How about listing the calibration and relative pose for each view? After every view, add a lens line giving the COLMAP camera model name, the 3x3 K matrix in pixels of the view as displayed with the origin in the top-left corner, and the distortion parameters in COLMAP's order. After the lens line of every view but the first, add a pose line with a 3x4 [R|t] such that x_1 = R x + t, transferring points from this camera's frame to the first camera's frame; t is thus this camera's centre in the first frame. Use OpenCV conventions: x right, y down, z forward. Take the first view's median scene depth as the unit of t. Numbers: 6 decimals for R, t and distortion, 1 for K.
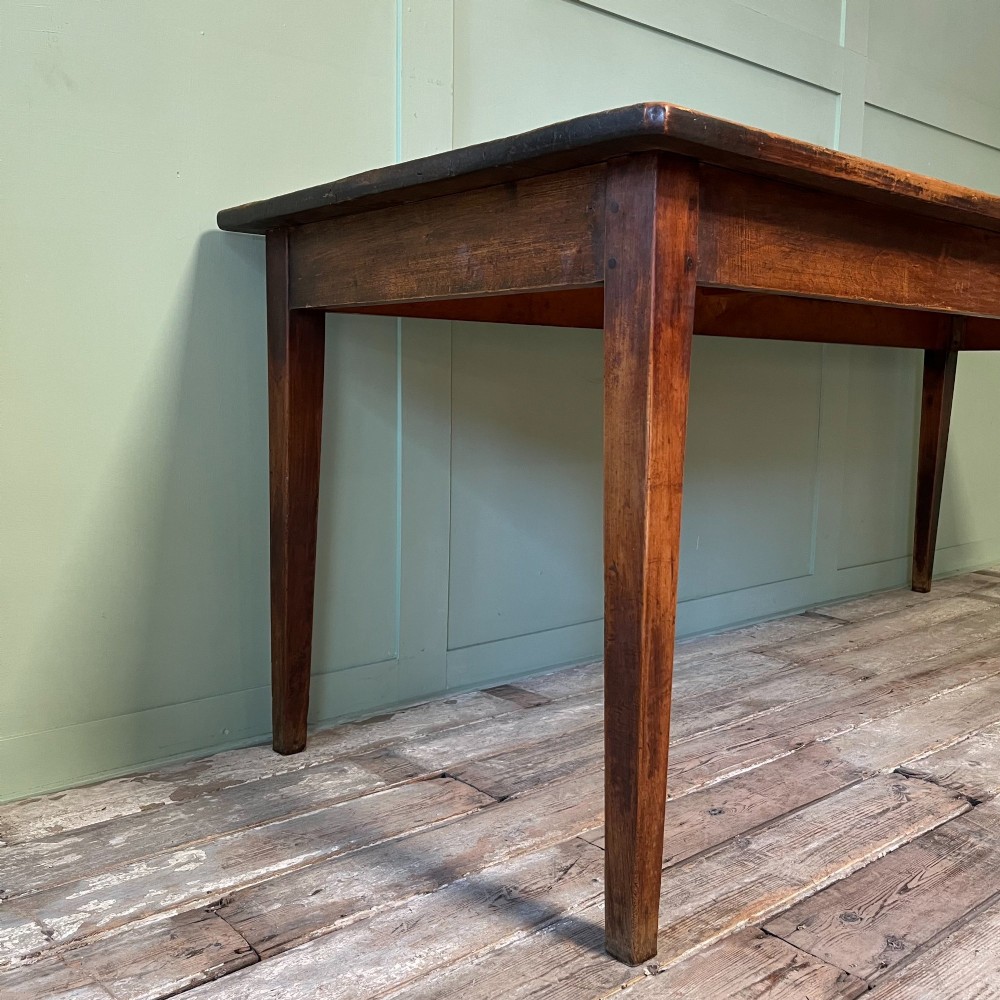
lens RADIAL K [[1028.7, 0, 502.6], [0, 1028.7, 496.0], [0, 0, 1]] dist [0.019256, 0.000000]
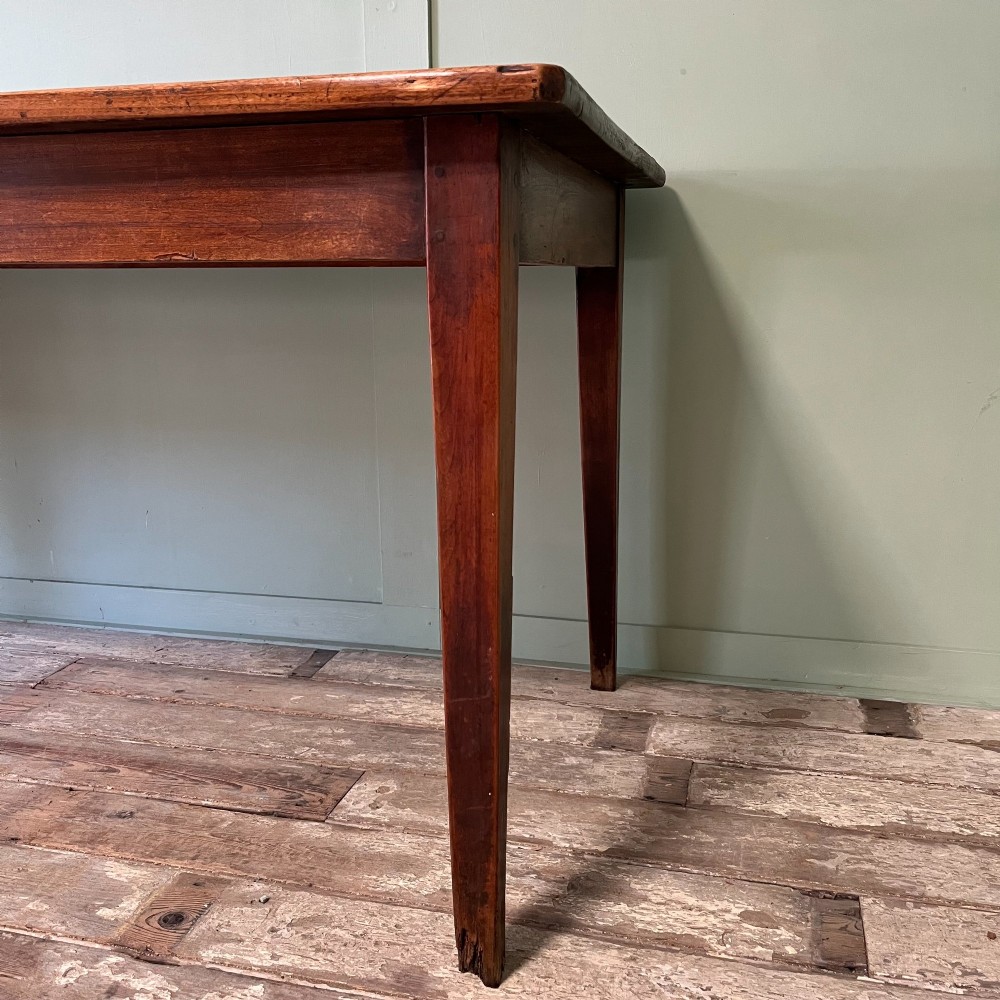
lens RADIAL K [[1028.7, 0, 493.6], [0, 1028.7, 488.0], [0, 0, 1]] dist [0.019256, 0.000000]
pose [[0.566036, 0.148007, -0.810985, 1.884871], [-0.079873, 0.988969, 0.124741, -0.195943], [0.820502, -0.005833, 0.571614, 1.415048]]
